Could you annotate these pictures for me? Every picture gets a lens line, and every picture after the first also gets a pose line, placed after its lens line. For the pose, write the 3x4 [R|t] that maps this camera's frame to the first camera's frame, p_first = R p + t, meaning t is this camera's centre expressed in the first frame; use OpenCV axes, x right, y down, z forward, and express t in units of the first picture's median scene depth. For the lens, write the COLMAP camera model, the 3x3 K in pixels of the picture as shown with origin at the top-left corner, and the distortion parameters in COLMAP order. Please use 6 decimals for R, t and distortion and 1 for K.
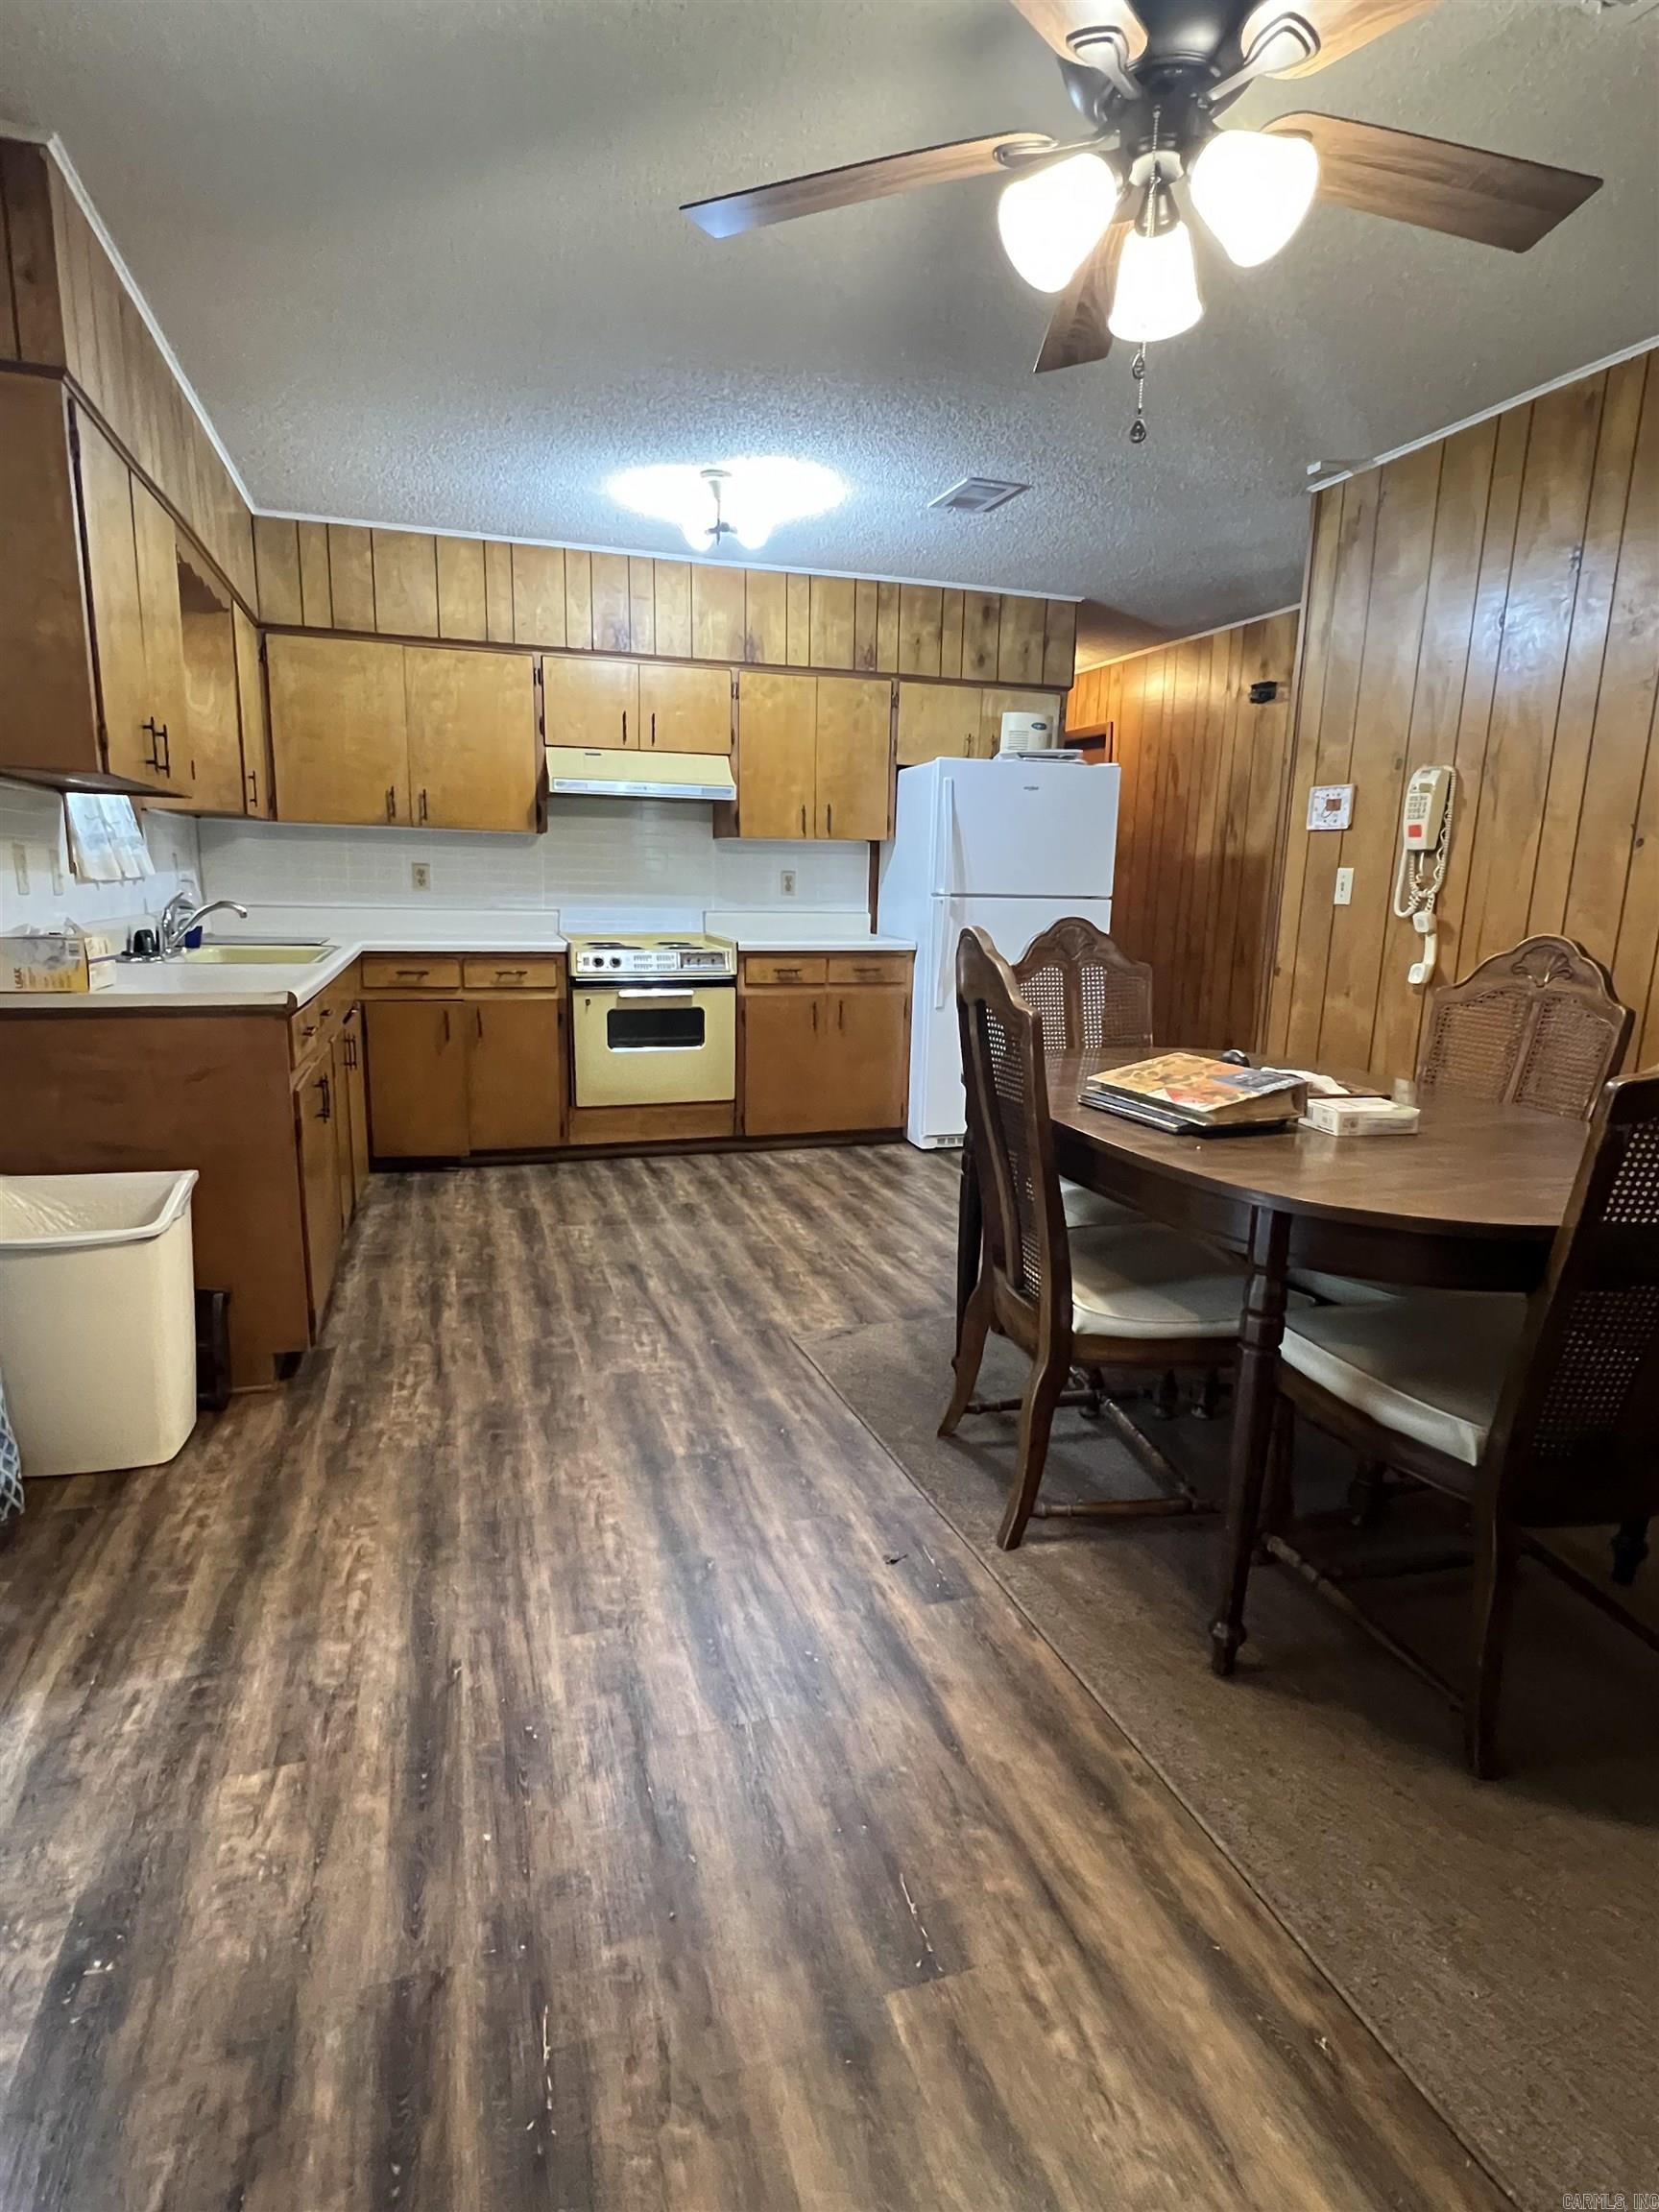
lens RADIAL K [[1116.3, 0, 821.0], [0, 1116.3, 1106.7], [0, 0, 1]] dist [0.002588, -0.000270]
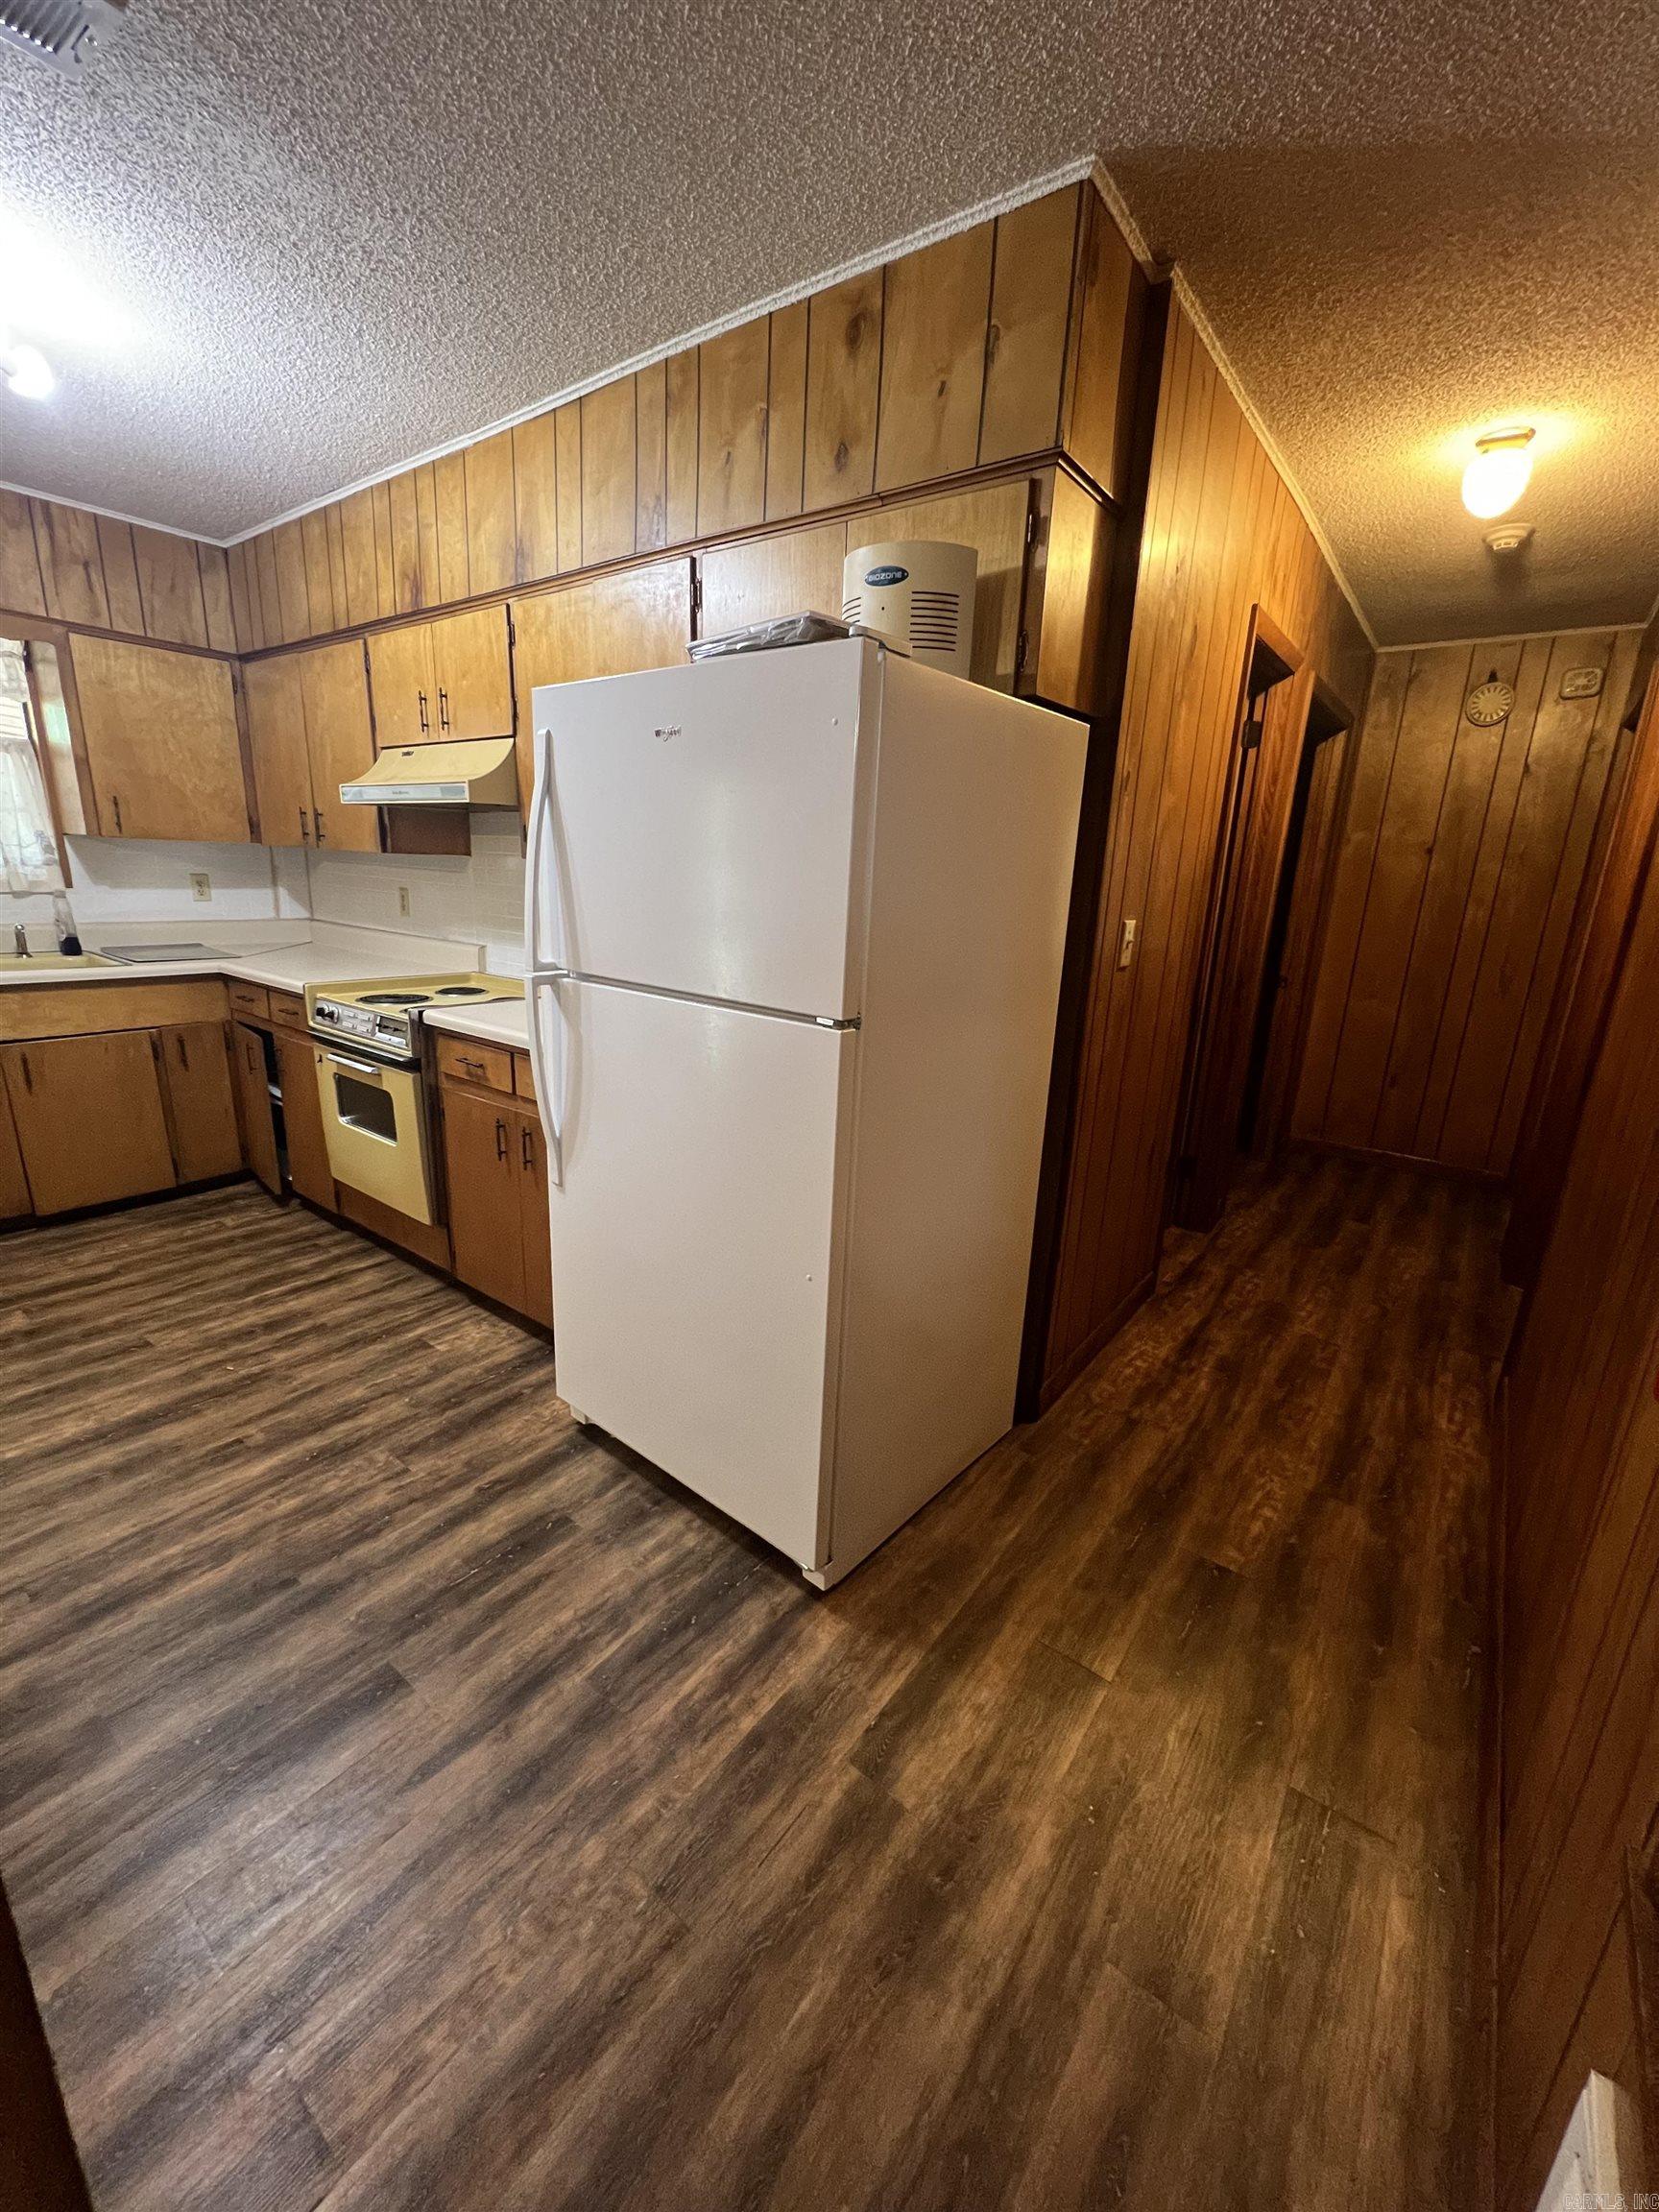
lens RADIAL K [[886.2, 0, 829.8], [0, 886.2, 1102.7], [0, 0, 1]] dist [0.000182, 0.000095]
pose [[0.570246, 0.212379, -0.793546, 0.874774], [-0.195977, 0.973281, 0.119652, -0.350763], [0.797755, 0.087285, 0.596631, 1.489081]]
